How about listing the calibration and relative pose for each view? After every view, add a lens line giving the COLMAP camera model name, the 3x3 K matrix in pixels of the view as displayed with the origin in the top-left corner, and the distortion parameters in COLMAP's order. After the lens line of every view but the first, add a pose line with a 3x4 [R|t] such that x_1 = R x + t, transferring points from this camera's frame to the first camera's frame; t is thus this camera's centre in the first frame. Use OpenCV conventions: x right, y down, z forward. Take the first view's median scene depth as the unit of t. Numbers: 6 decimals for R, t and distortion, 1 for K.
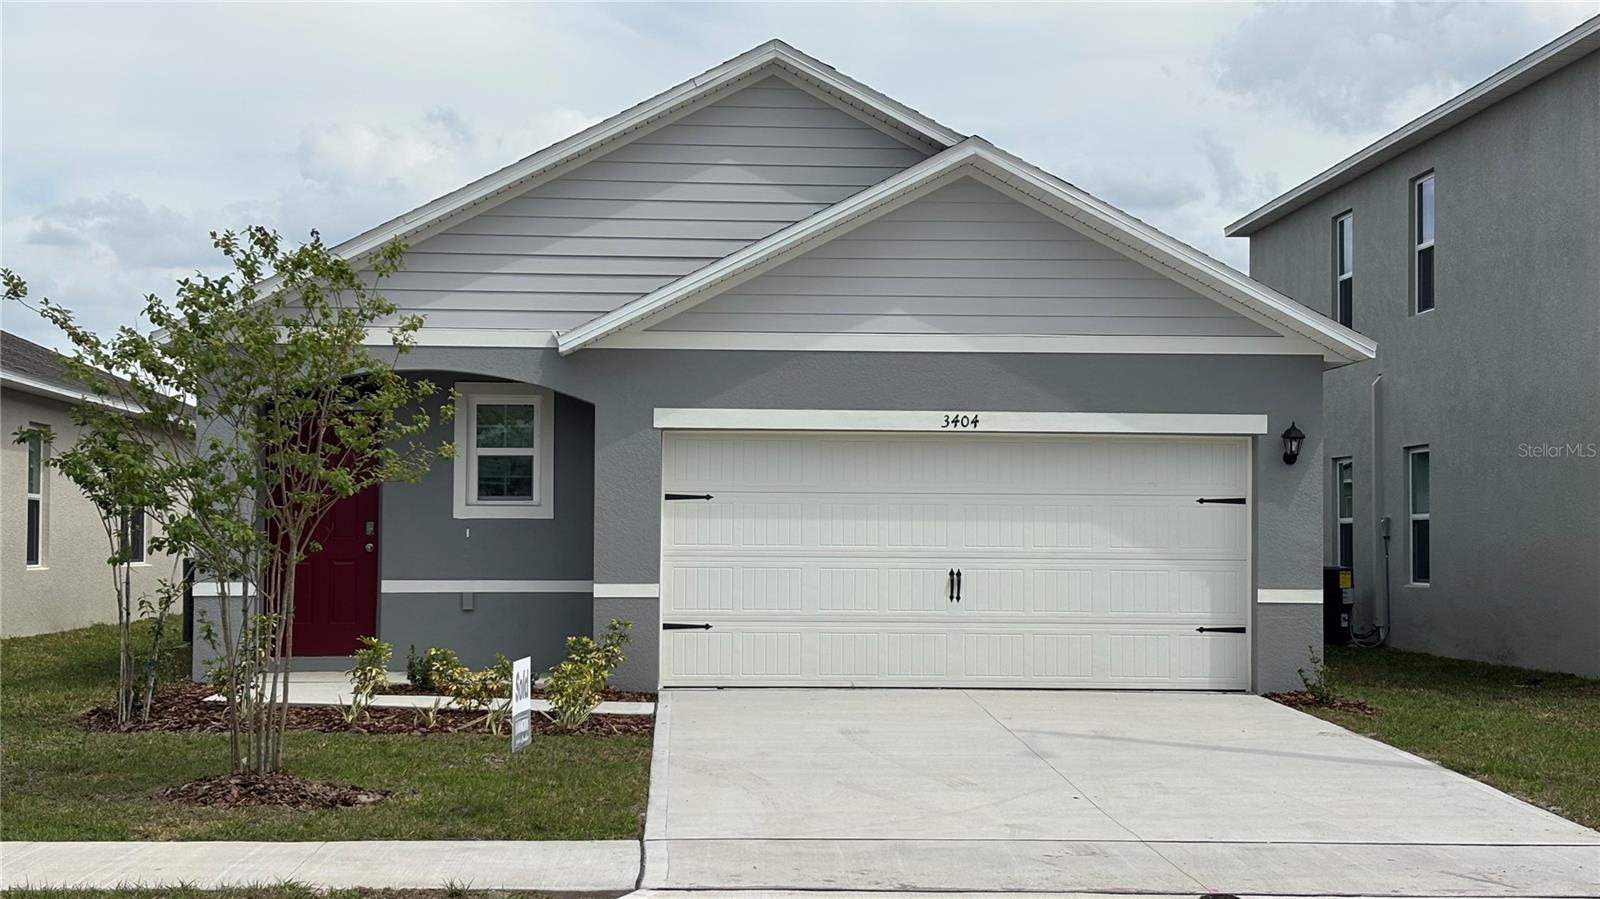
lens RADIAL K [[2387.0, 0, 800.0], [0, 2387.0, 449.5], [0, 0, 1]] dist [0.030990, 0.045034]
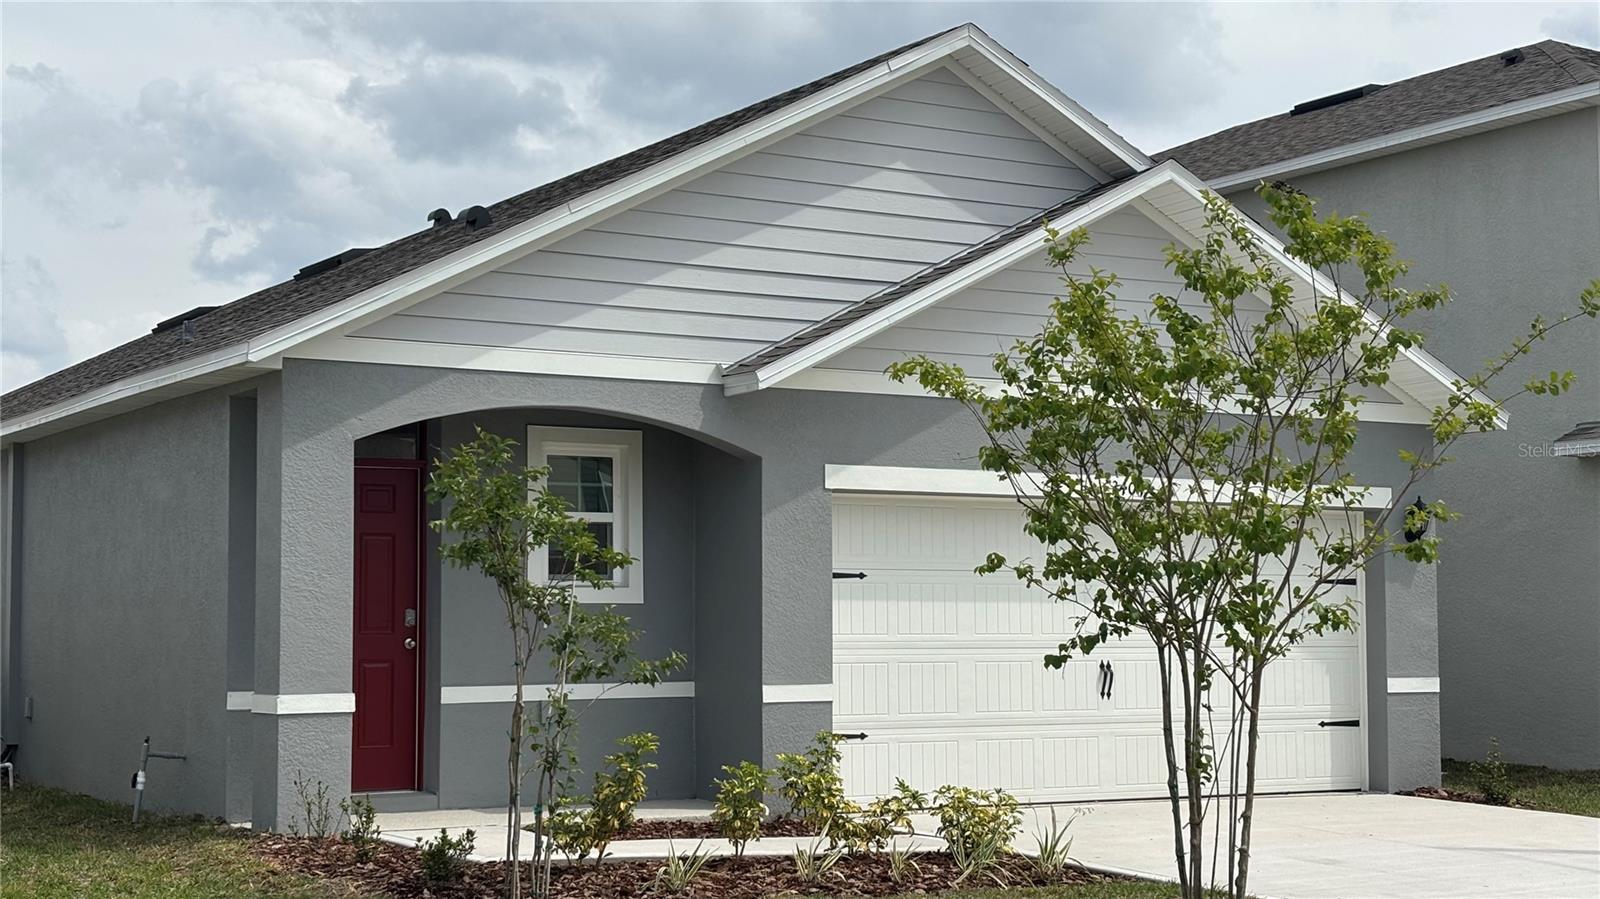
lens RADIAL K [[2387.0, 0, 800.0], [0, 2387.0, 449.5], [0, 0, 1]] dist [0.030990, 0.045034]
pose [[0.882843, 0.026898, 0.468897, -0.440984], [-0.008626, 0.999119, -0.041074, 0.010645], [-0.469589, 0.032217, 0.882297, 0.295421]]
